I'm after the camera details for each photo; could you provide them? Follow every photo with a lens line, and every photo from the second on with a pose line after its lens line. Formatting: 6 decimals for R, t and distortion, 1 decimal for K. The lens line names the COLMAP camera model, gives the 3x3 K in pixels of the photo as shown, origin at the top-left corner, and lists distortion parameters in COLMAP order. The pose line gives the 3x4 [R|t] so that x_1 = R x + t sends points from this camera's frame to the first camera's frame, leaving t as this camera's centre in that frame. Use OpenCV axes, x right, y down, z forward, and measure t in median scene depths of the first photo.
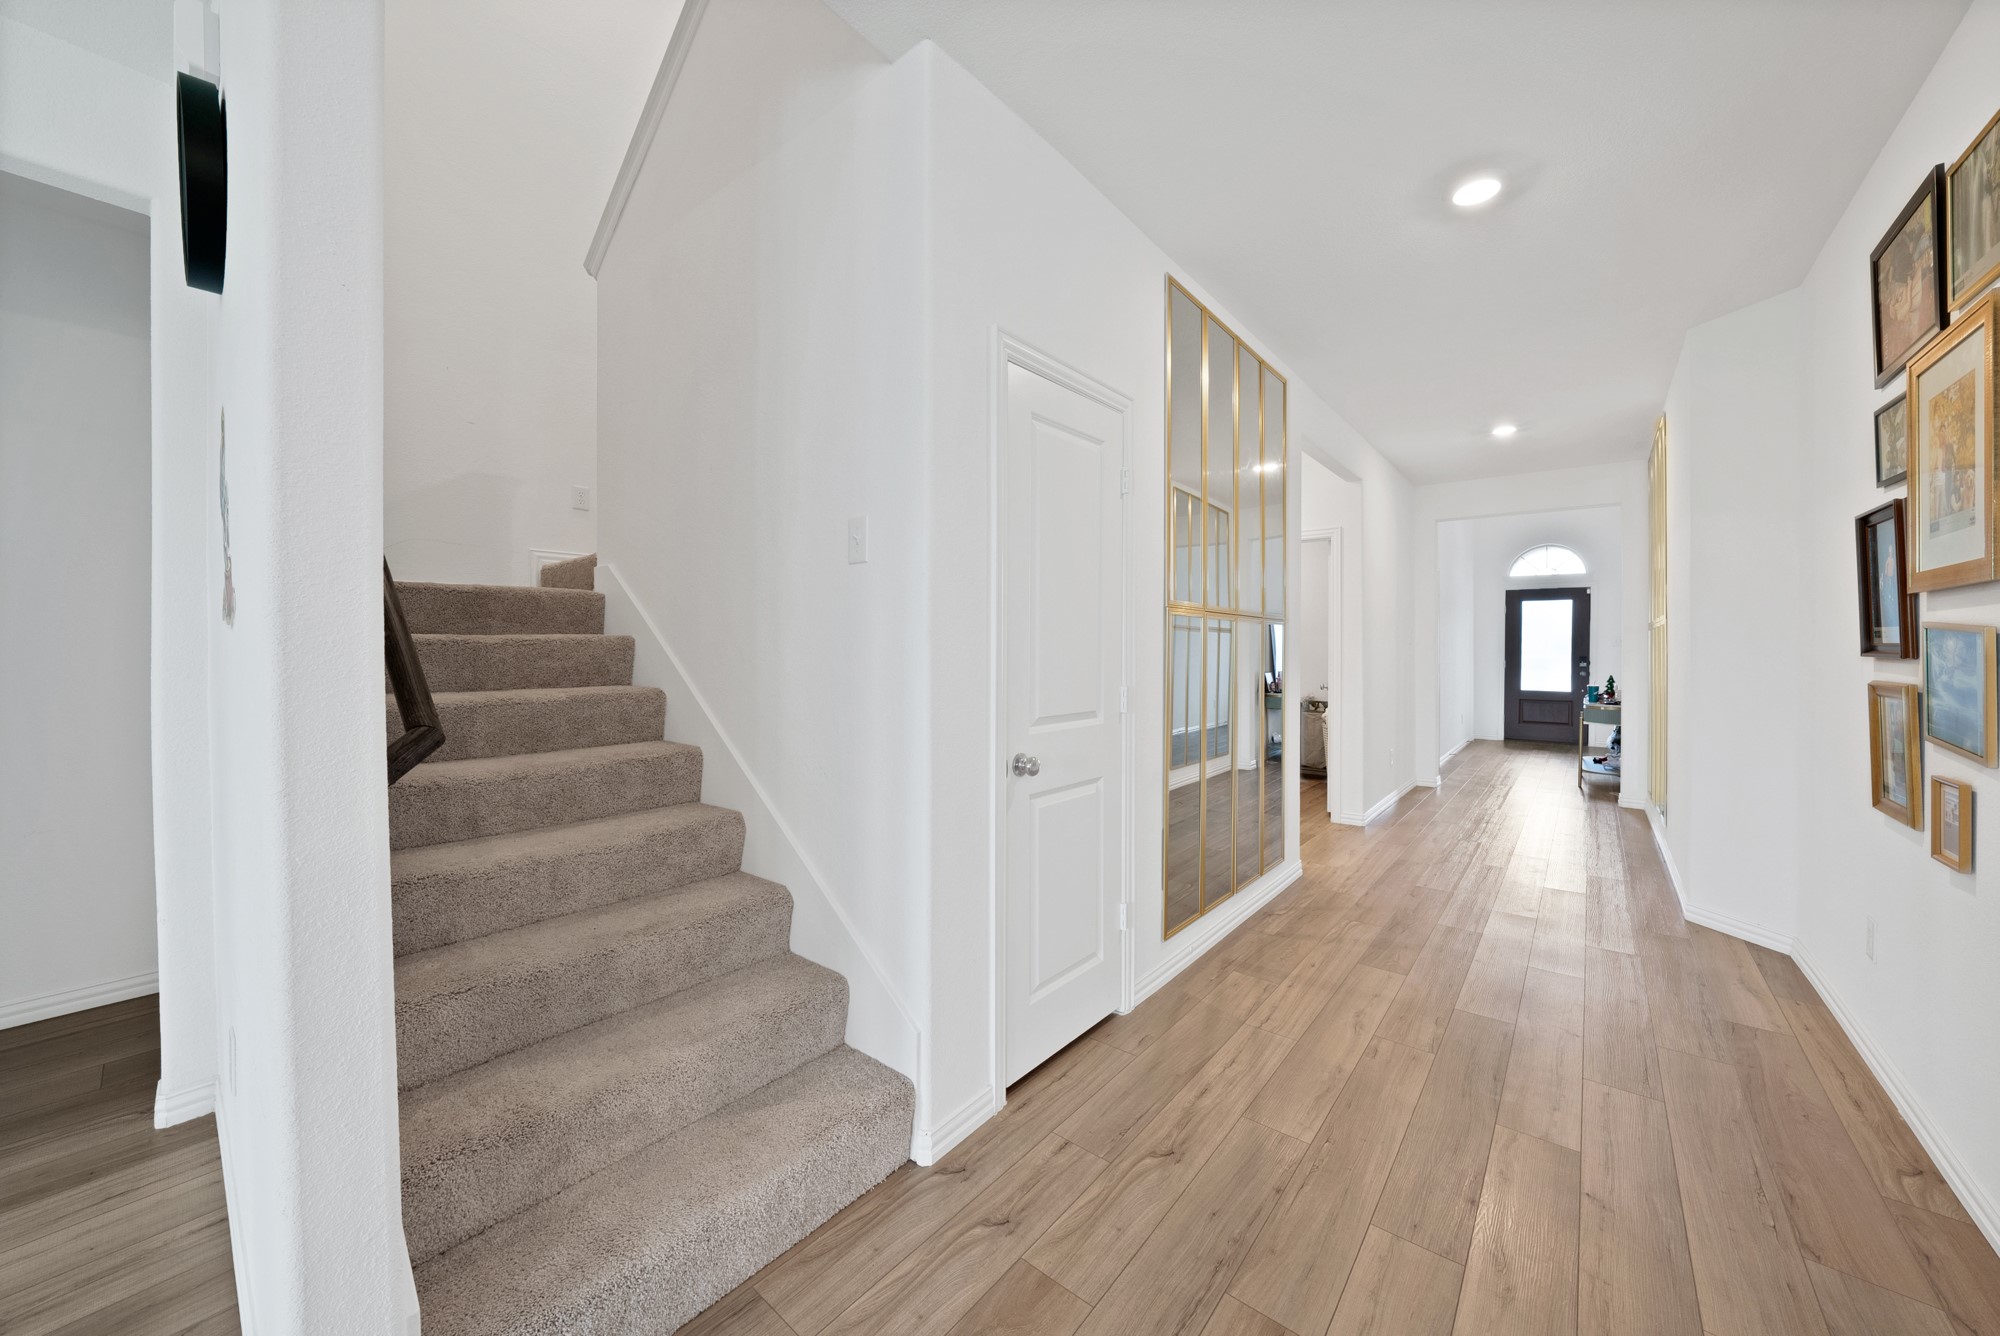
lens RADIAL K [[736.6, 0, 996.6], [0, 736.6, 656.8], [0, 0, 1]] dist [-0.005418, 0.000819]
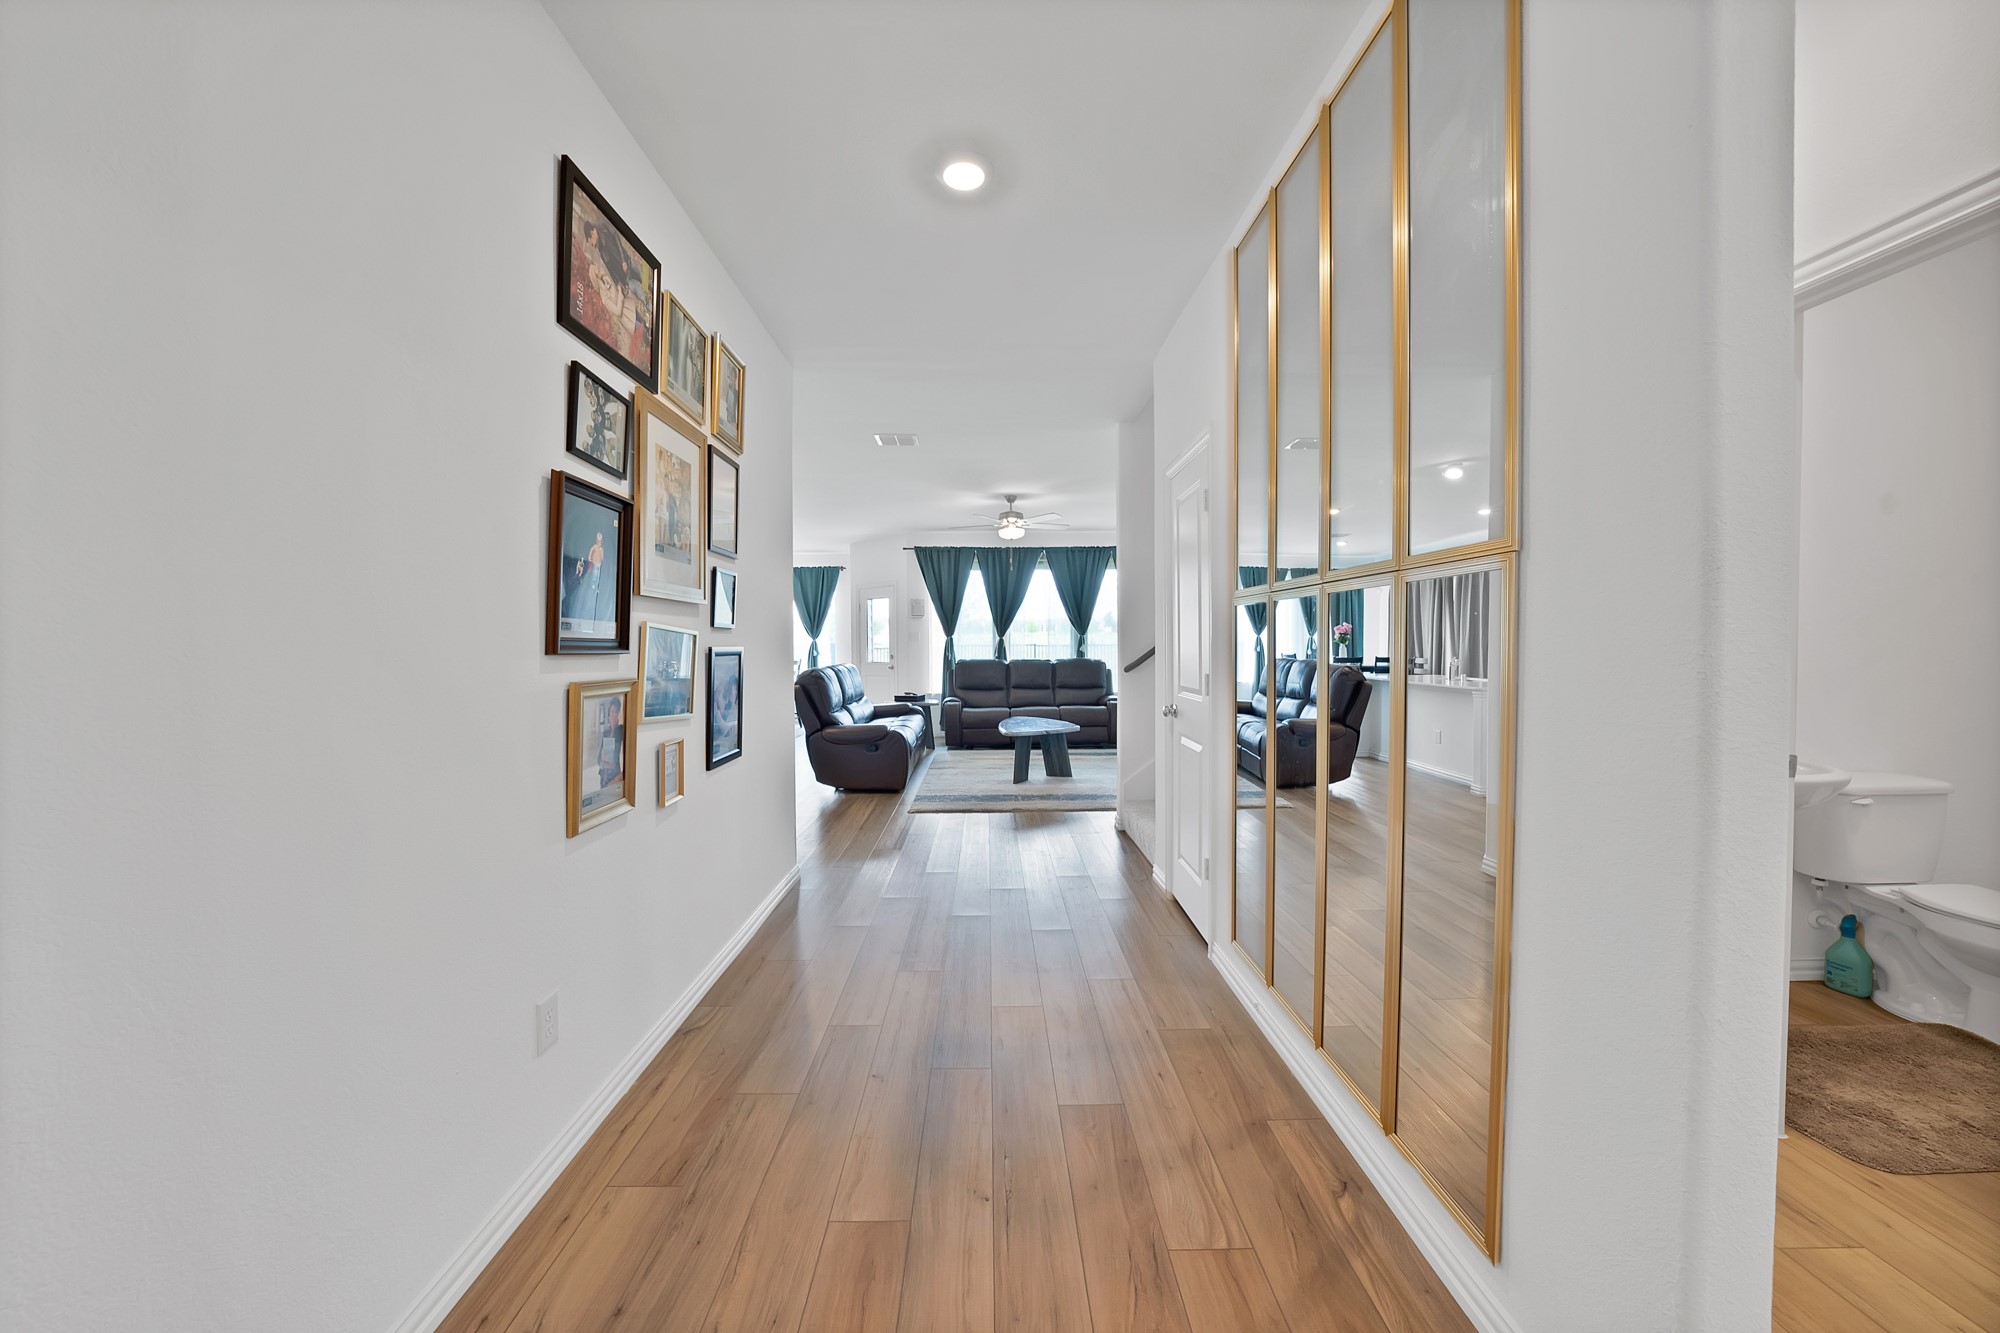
lens RADIAL K [[736.6, 0, 997.3], [0, 736.6, 649.7], [0, 0, 1]] dist [-0.005418, 0.000819]
pose [[-0.768120, 0.008243, -0.640252, 1.038222], [-0.000481, 0.999909, 0.013450, -0.012247], [0.640305, 0.010639, -0.768047, 1.480506]]
